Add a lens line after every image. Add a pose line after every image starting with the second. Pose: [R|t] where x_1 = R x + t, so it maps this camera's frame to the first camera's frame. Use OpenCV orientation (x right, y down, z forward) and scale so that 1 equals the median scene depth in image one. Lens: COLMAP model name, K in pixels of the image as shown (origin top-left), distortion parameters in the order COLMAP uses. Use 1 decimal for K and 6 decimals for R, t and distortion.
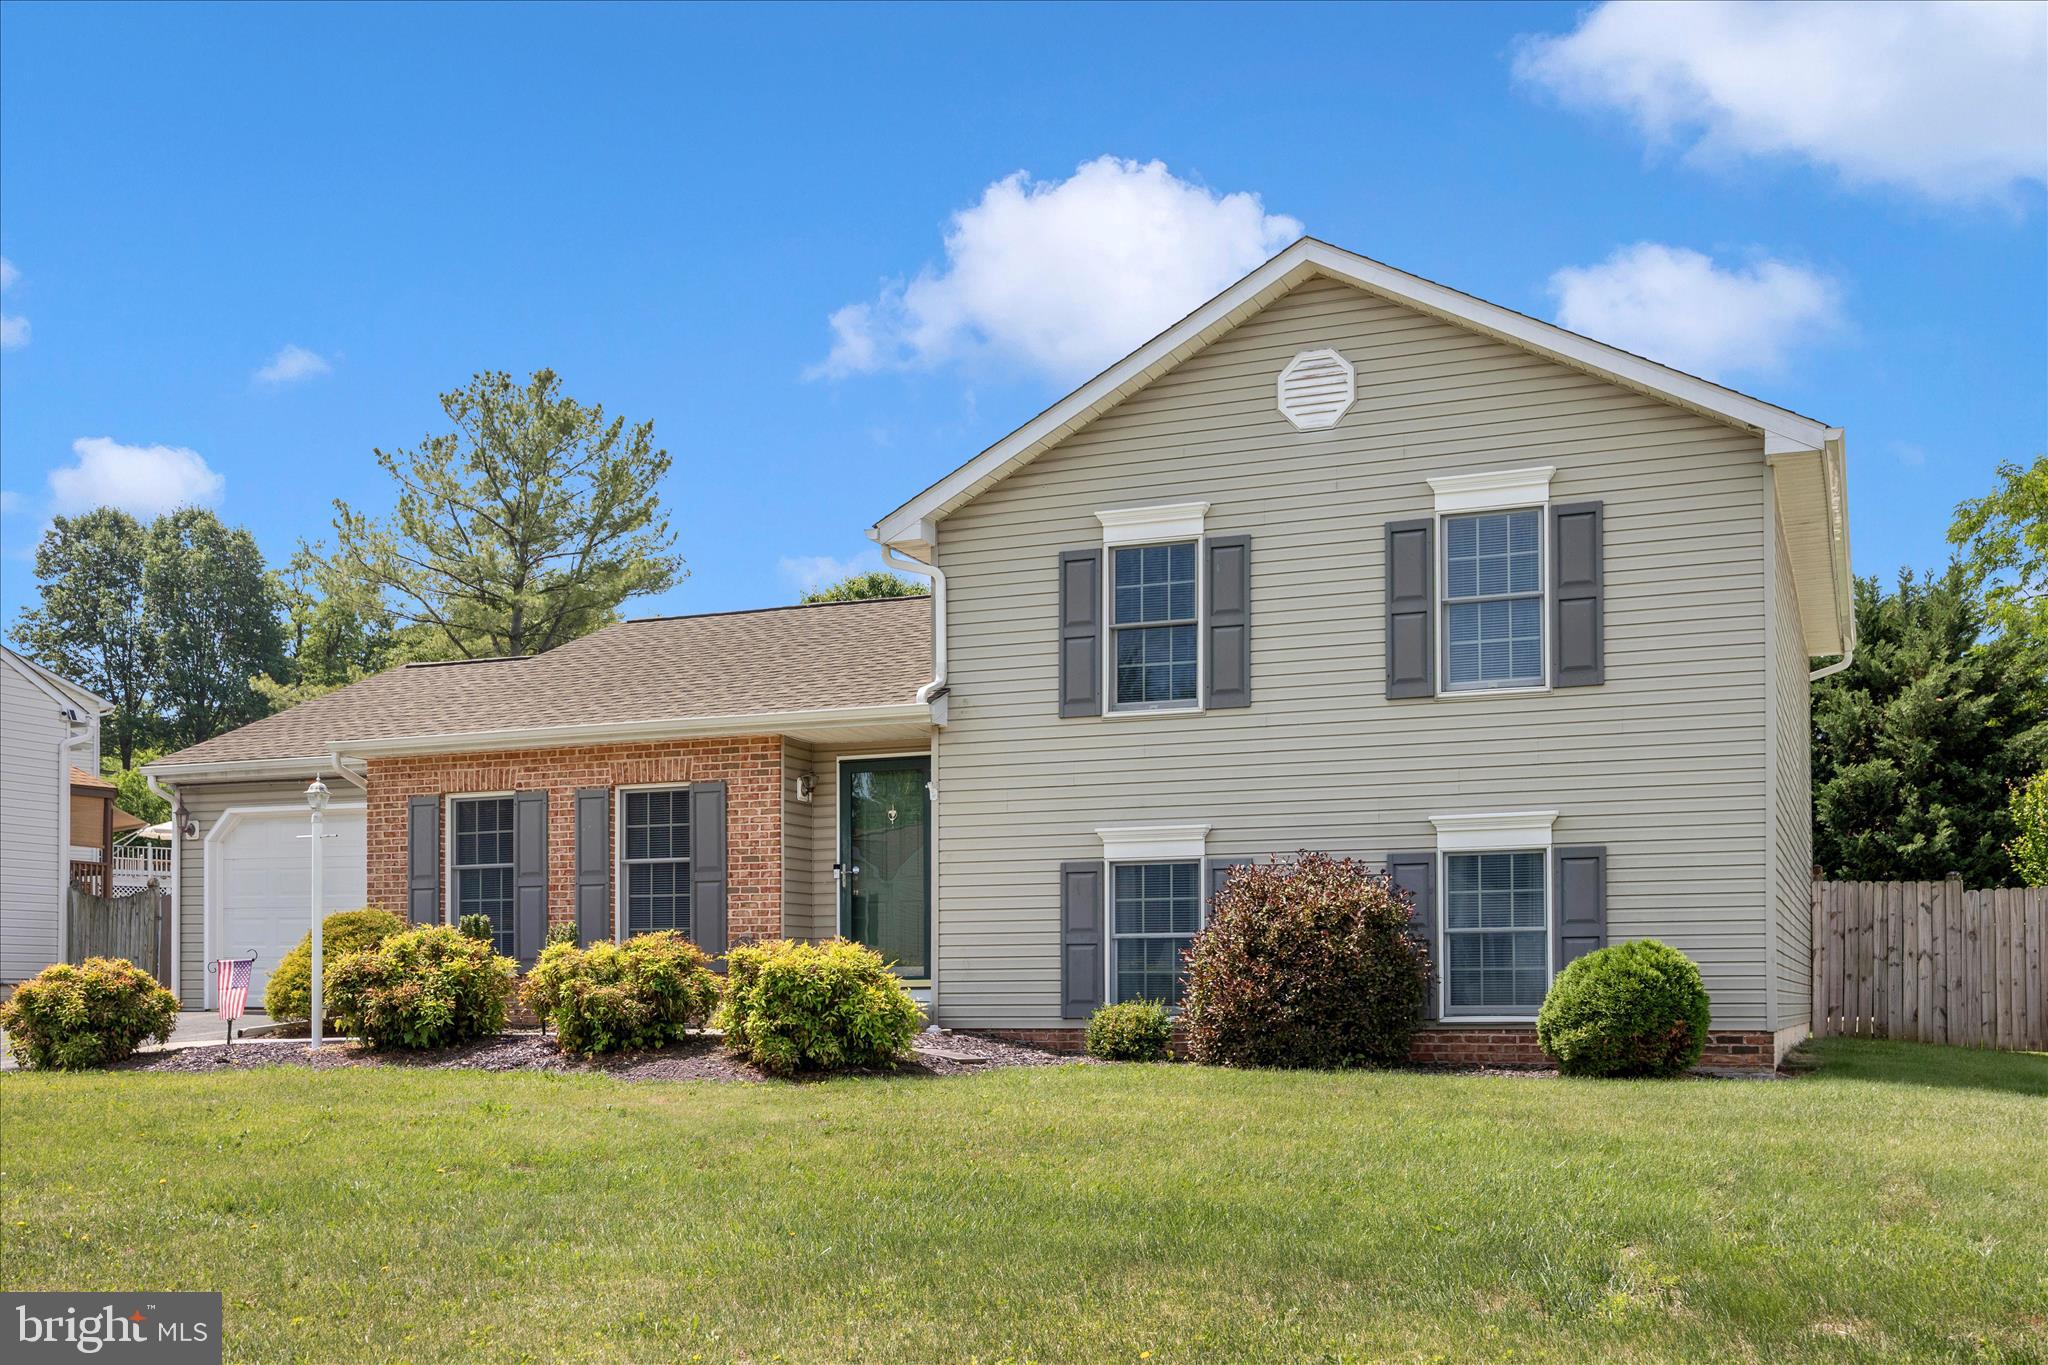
lens RADIAL K [[3255.3, 0, 1024.0], [0, 3255.3, 682.5], [0, 0, 1]] dist [-0.066306, -0.006801]
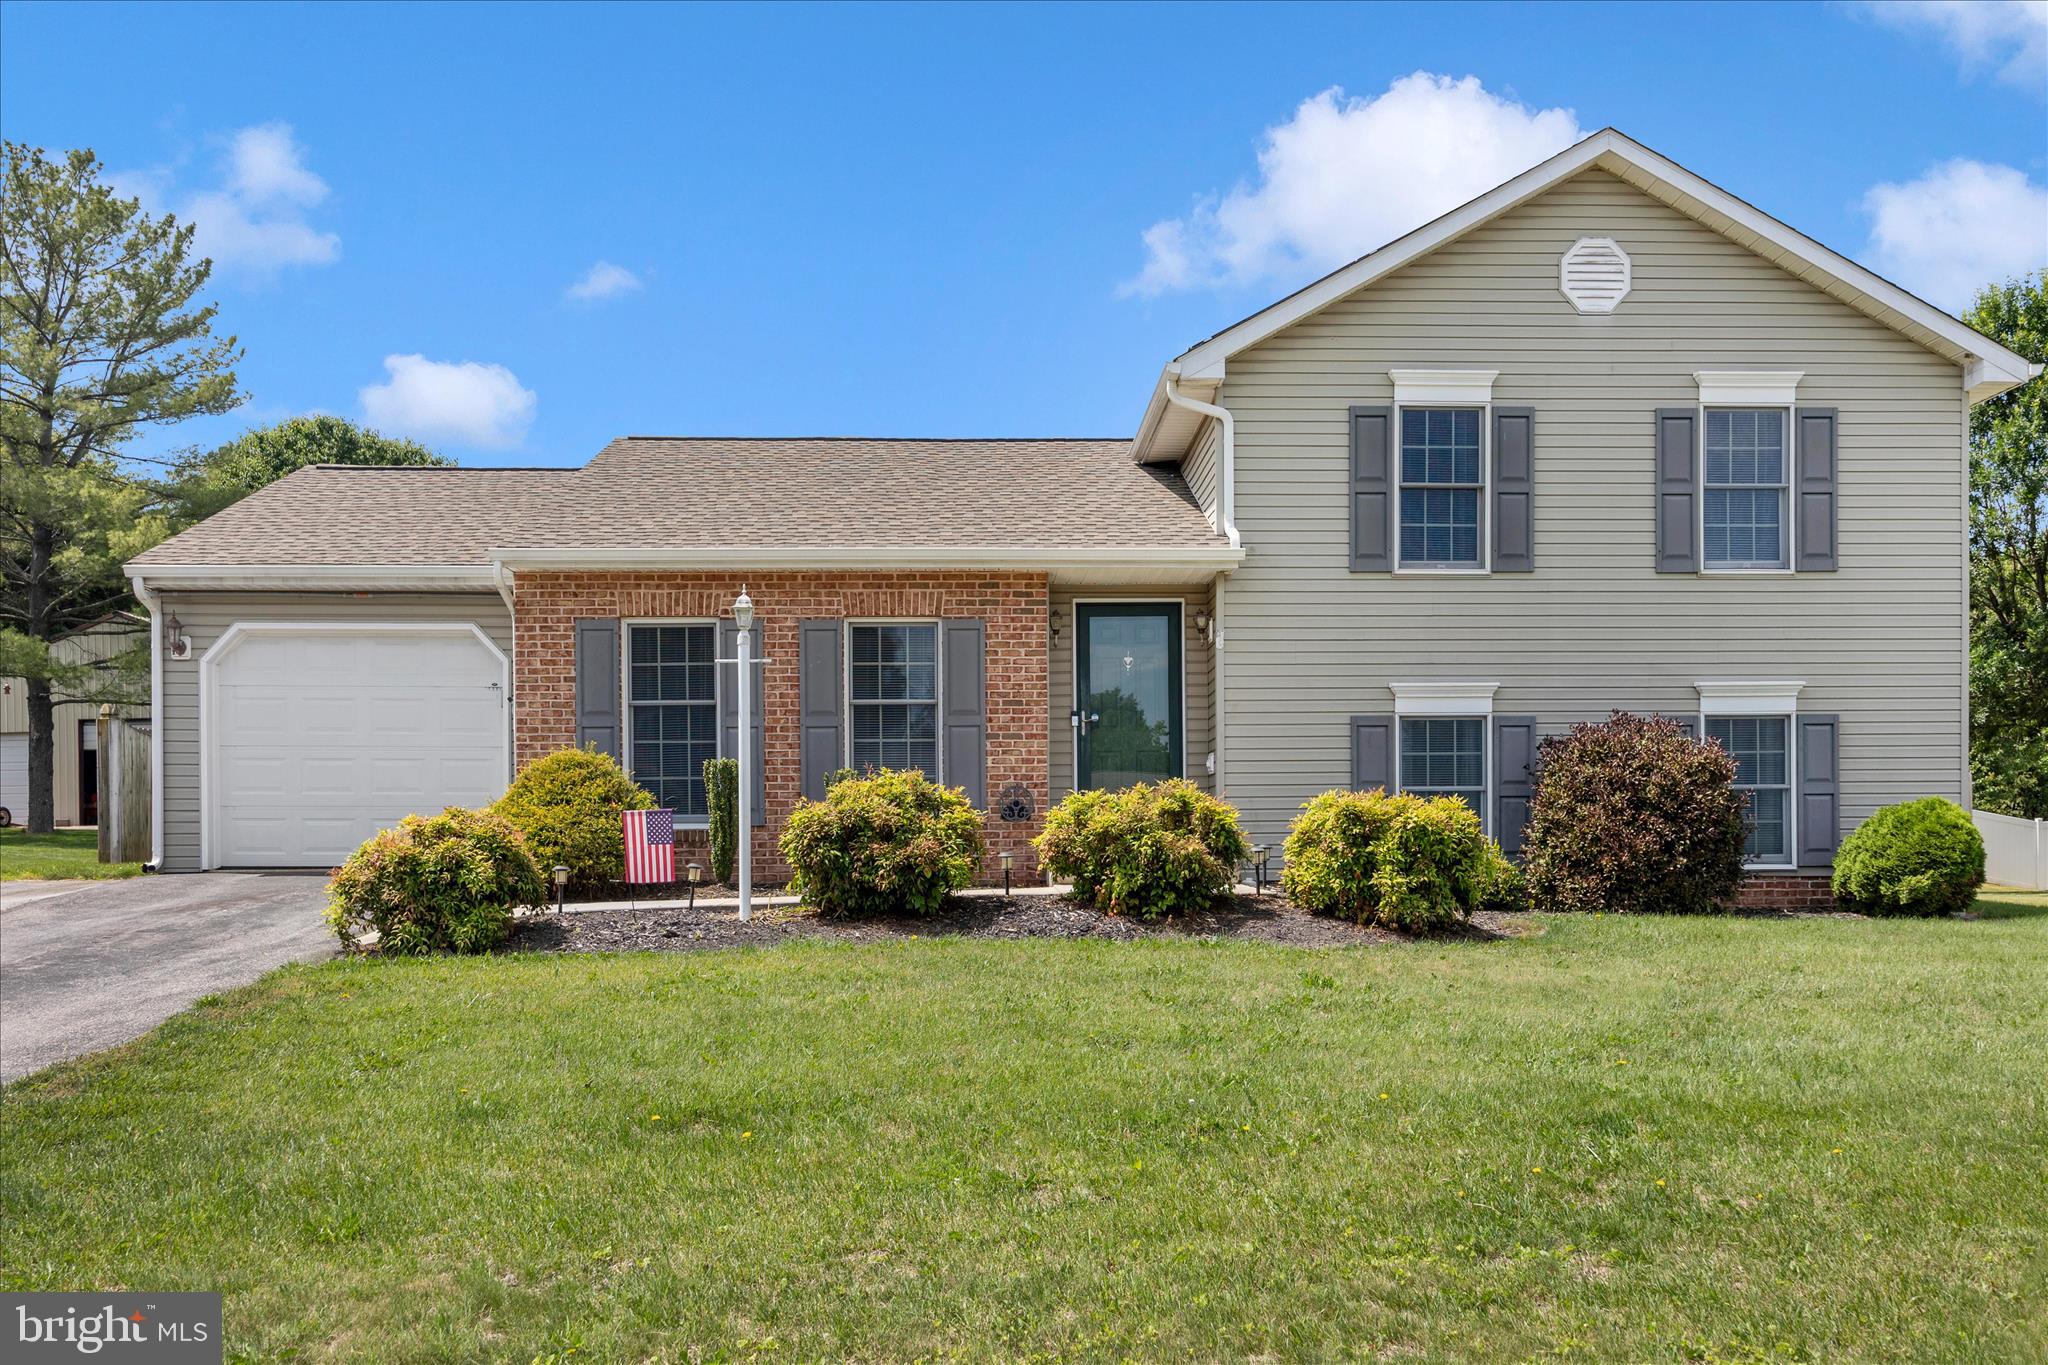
lens RADIAL K [[2498.4, 0, 1023.2], [0, 2498.4, 784.8], [0, 0, 1]] dist [-0.020204, -0.019217]
pose [[0.806580, 0.009684, 0.591045, -0.524812], [-0.054405, 0.996838, 0.057913, 0.037226], [-0.588616, -0.078867, 0.804557, 0.433486]]
